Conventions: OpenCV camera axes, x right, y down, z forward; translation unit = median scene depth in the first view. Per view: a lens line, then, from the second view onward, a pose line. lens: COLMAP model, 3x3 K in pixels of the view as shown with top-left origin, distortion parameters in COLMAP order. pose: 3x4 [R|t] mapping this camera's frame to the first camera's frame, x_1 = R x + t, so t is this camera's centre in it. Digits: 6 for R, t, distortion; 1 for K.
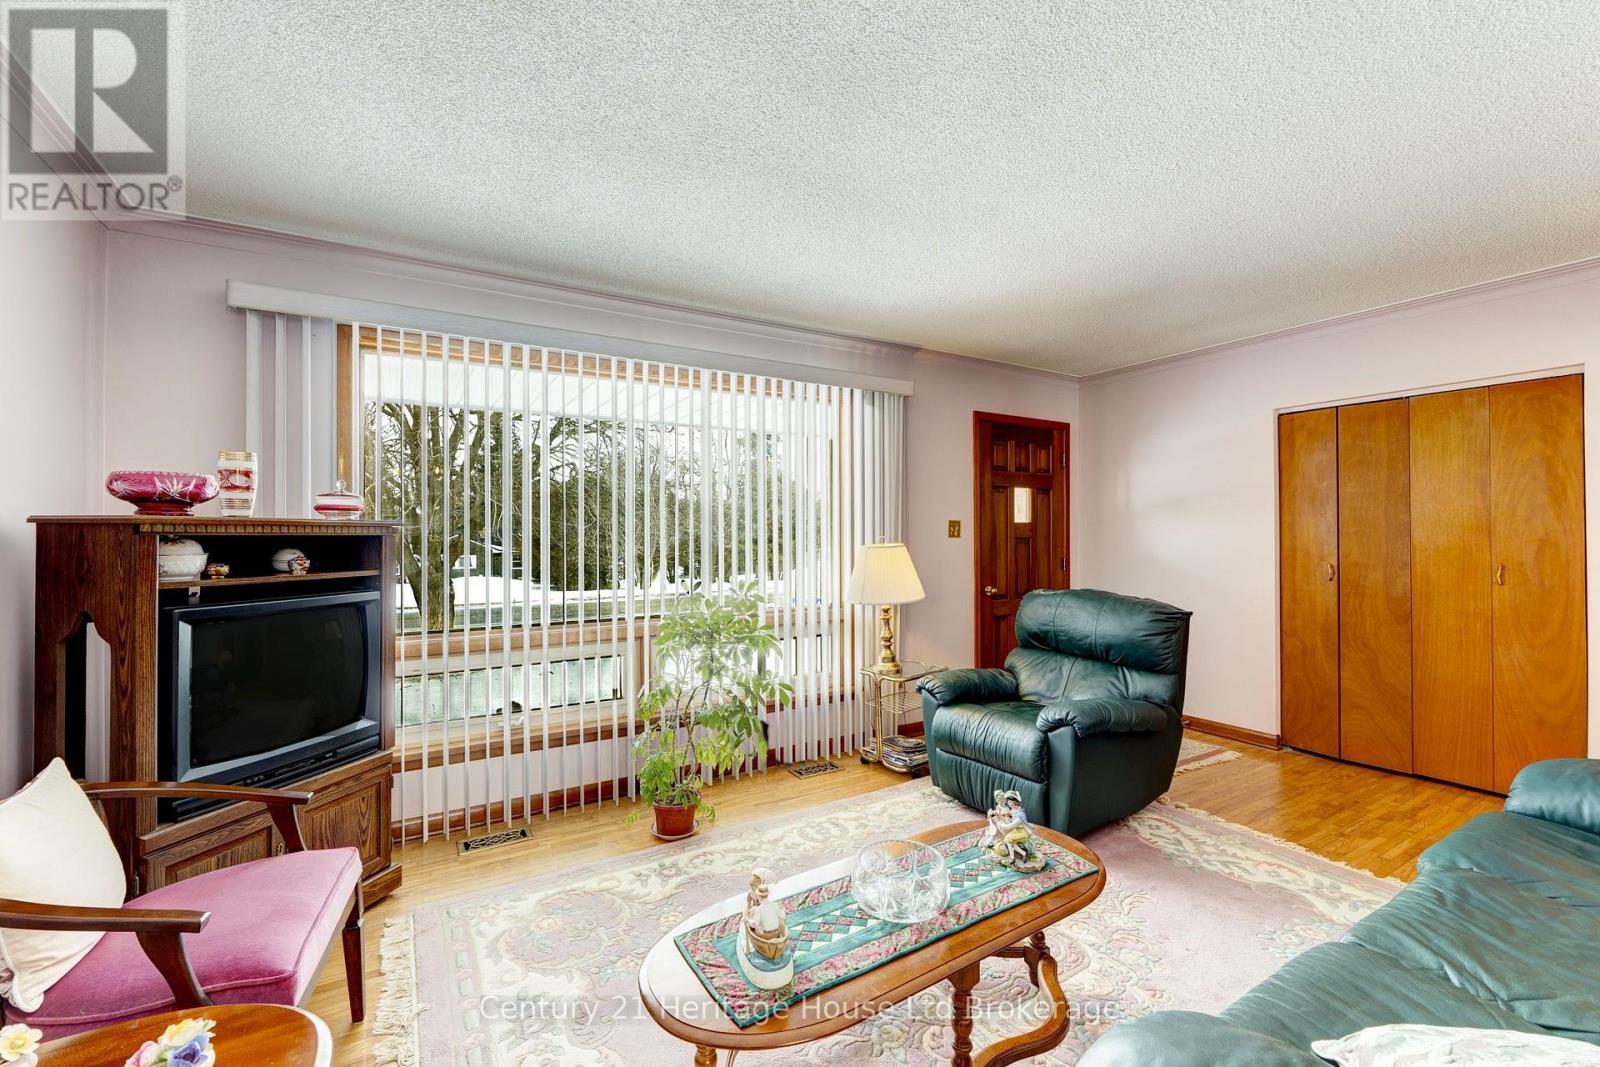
lens RADIAL K [[670.1, 0, 819.3], [0, 670.1, 524.2], [0, 0, 1]] dist [-0.008220, -0.000091]
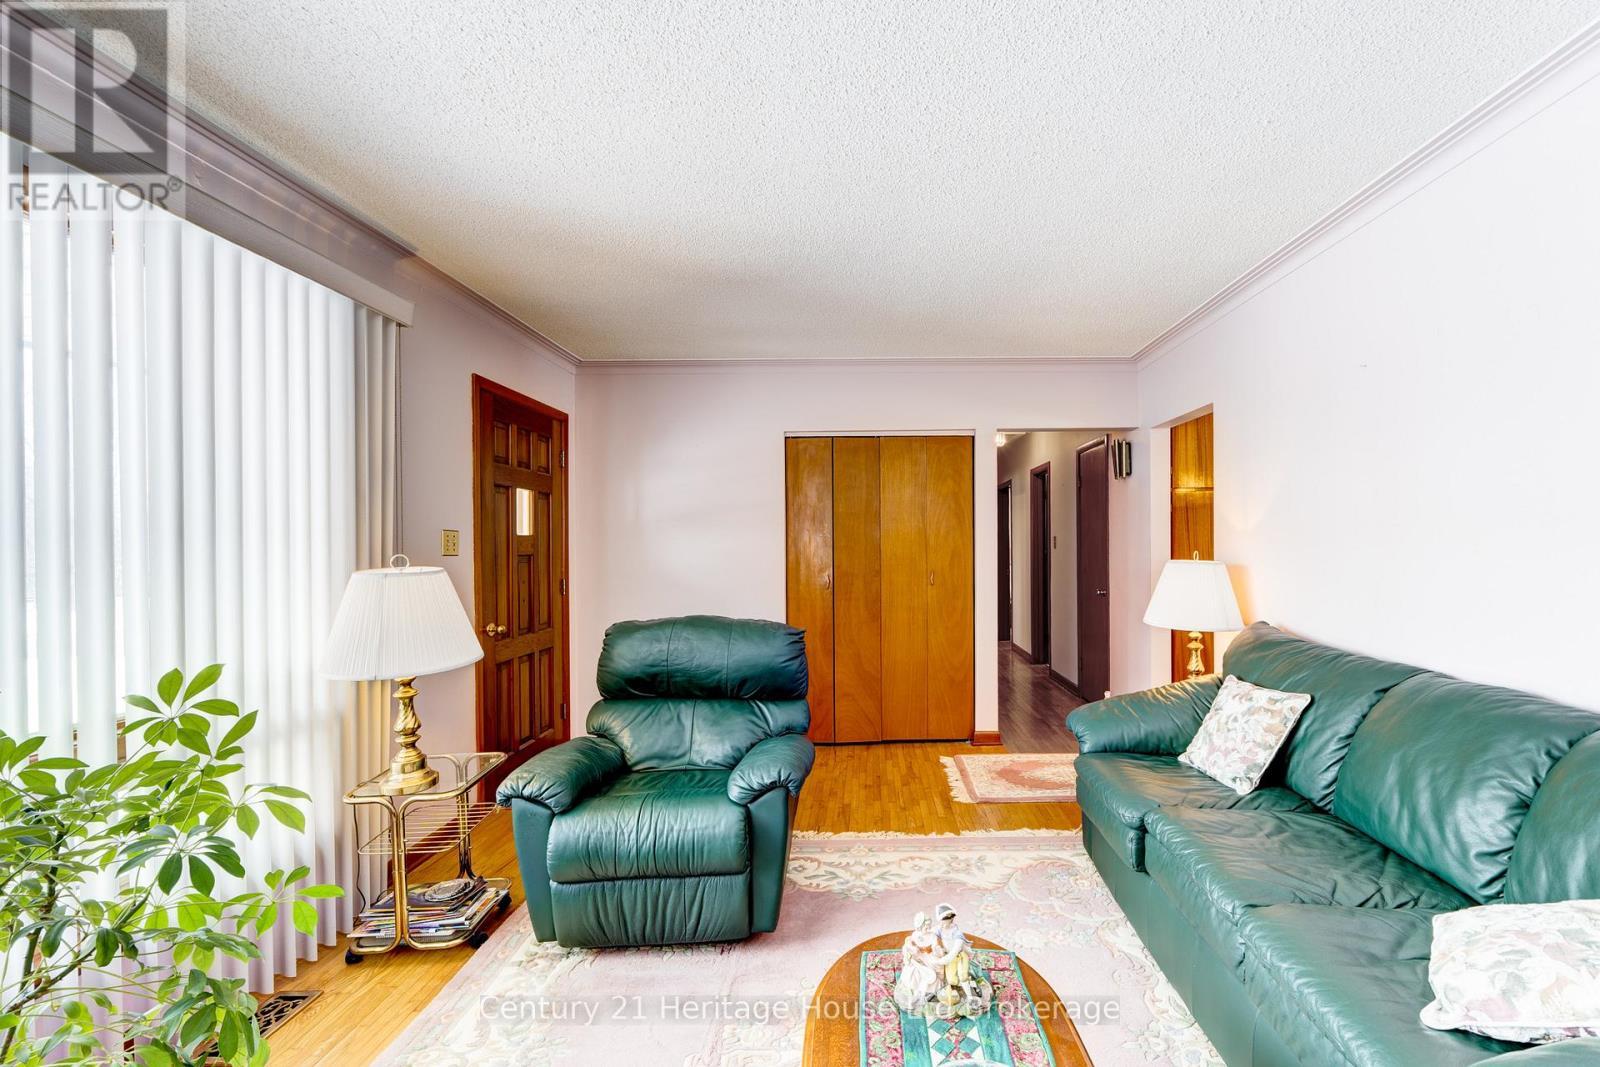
lens RADIAL K [[672.4, 0, 876.2], [0, 672.4, 549.5], [0, 0, 1]] dist [-0.010267, -0.000125]
pose [[0.523895, -0.006233, 0.851760, -0.180916], [-0.004412, 0.999940, 0.010031, 0.005499], [-0.851771, -0.009013, 0.523836, 0.352144]]
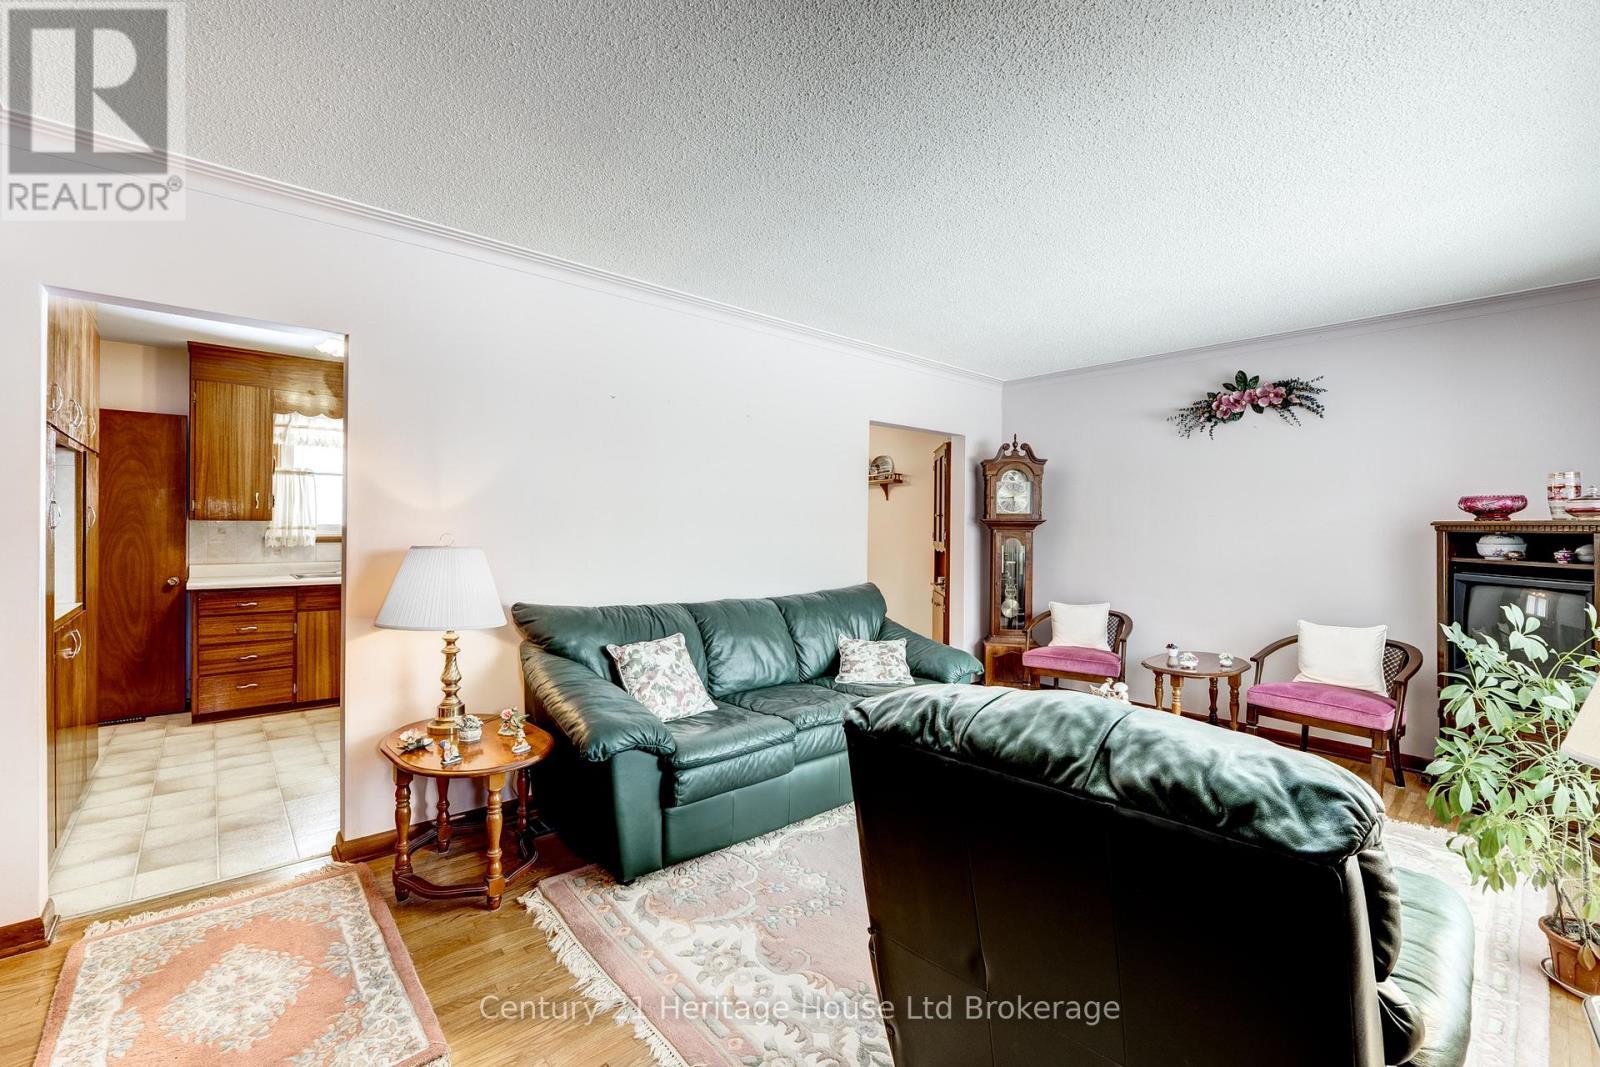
lens RADIAL K [[637.7, 0, 796.5], [0, 637.7, 526.7], [0, 0, 1]] dist [0.000580, 0.000160]
pose [[-0.984453, -0.010354, -0.175340, 0.531167], [-0.008958, 0.999922, -0.008753, 0.016797], [0.175417, -0.007046, -0.984469, 1.162084]]
